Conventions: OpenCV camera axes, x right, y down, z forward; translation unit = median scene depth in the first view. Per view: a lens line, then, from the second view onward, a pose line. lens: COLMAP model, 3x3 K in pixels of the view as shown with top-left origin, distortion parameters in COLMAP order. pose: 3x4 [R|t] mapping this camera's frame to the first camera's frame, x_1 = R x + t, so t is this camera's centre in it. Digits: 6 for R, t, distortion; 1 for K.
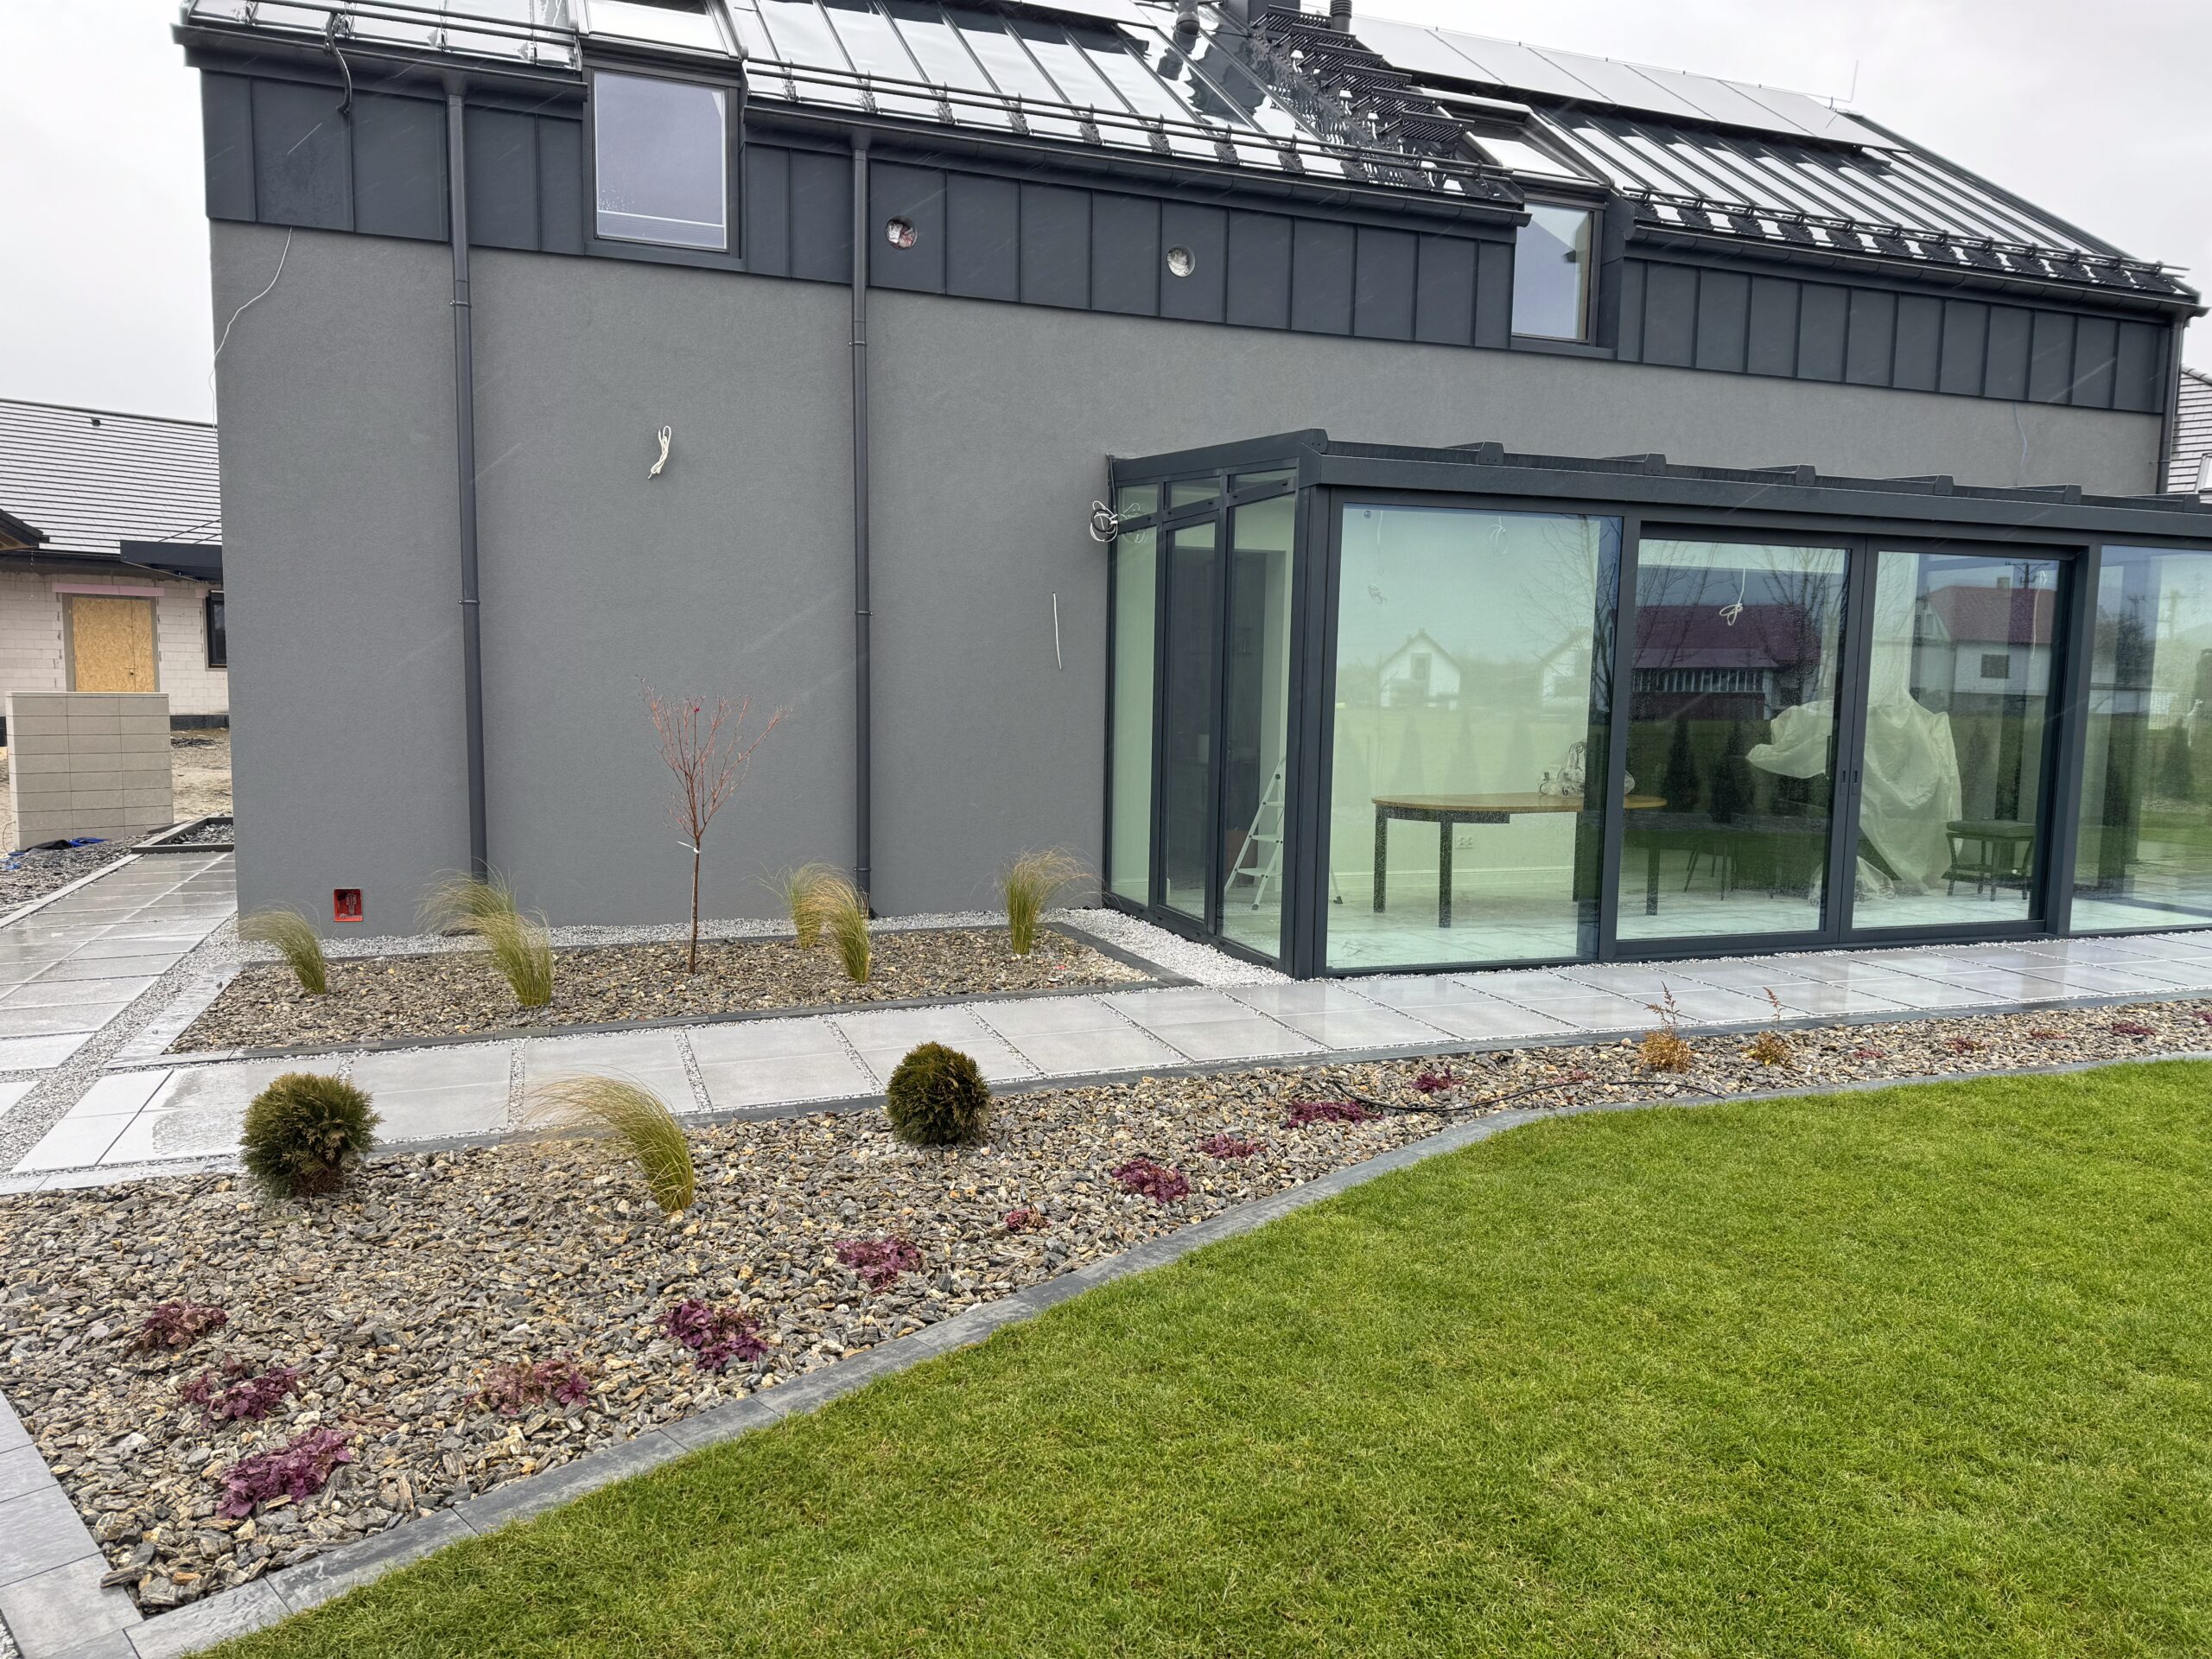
lens RADIAL K [[1532.2, 0, 1096.0], [0, 1532.2, 843.5], [0, 0, 1]] dist [0.067098, -0.080599]
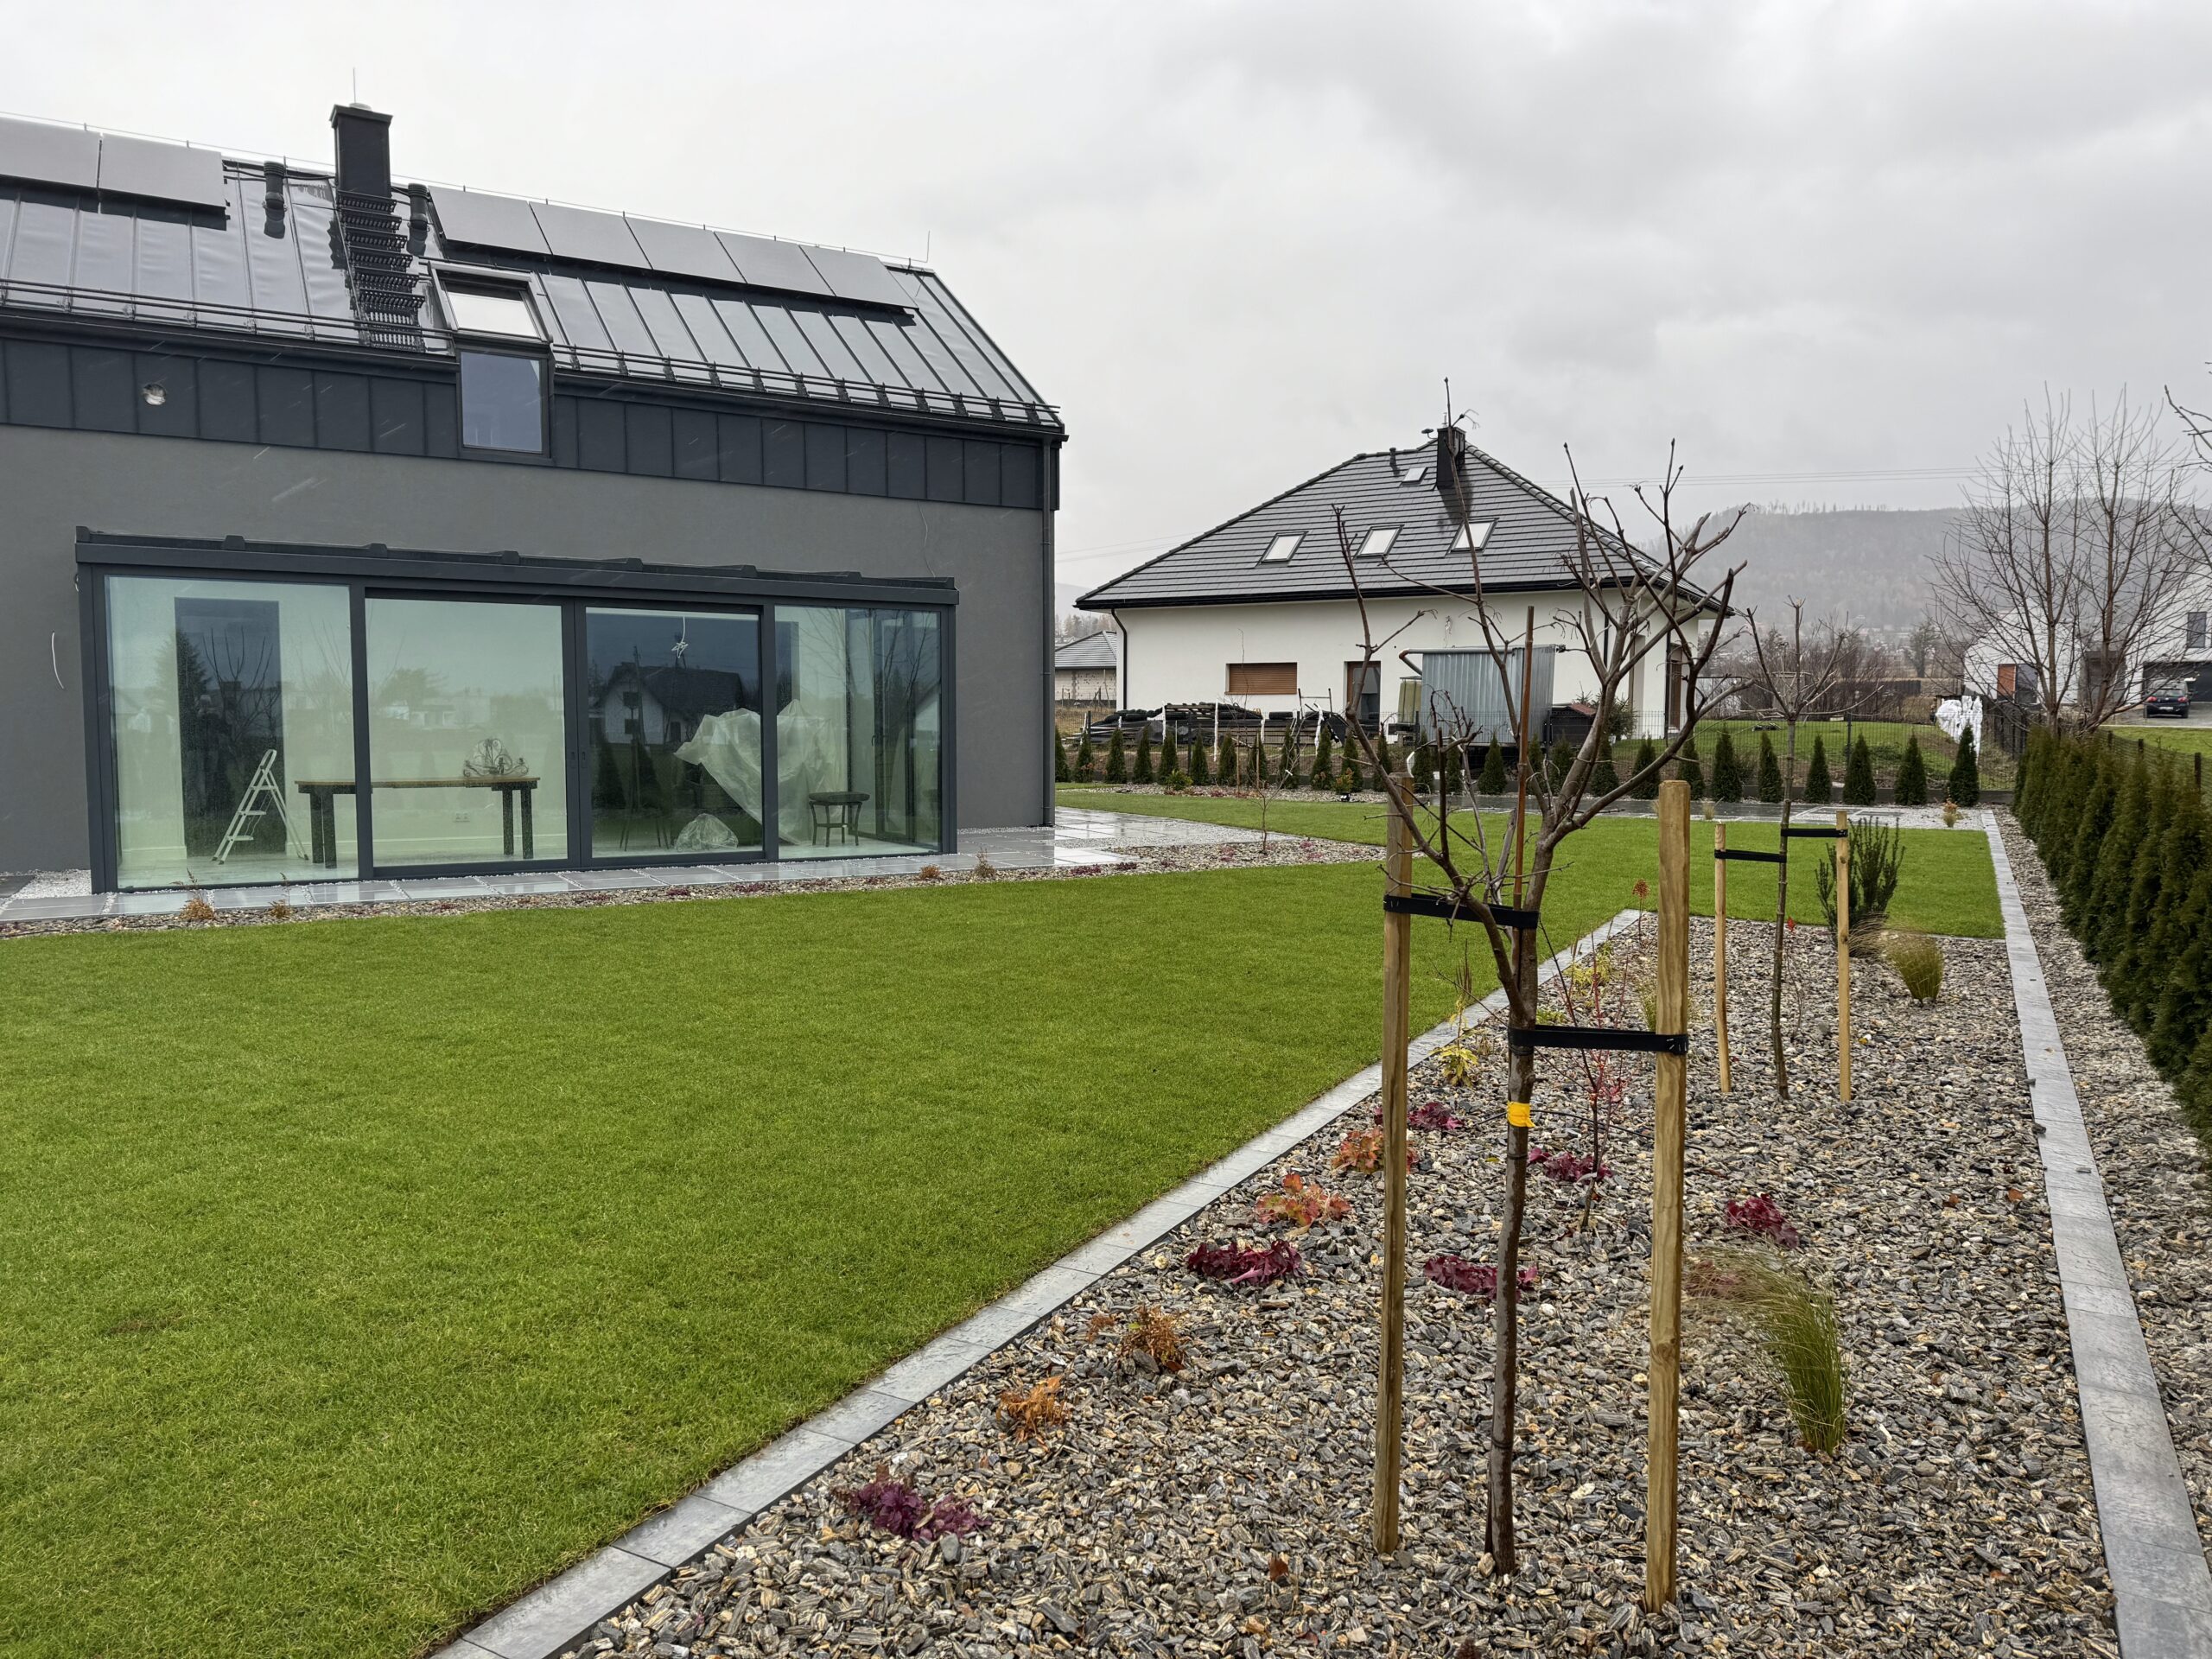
lens RADIAL K [[1532.2, 0, 1114.0], [0, 1532.2, 836.4], [0, 0, 1]] dist [0.067098, -0.080599]
pose [[0.983587, -0.027524, 0.178324, 0.637513], [0.033009, 0.999067, -0.027862, 0.080967], [-0.177391, 0.033291, 0.983577, -0.492902]]
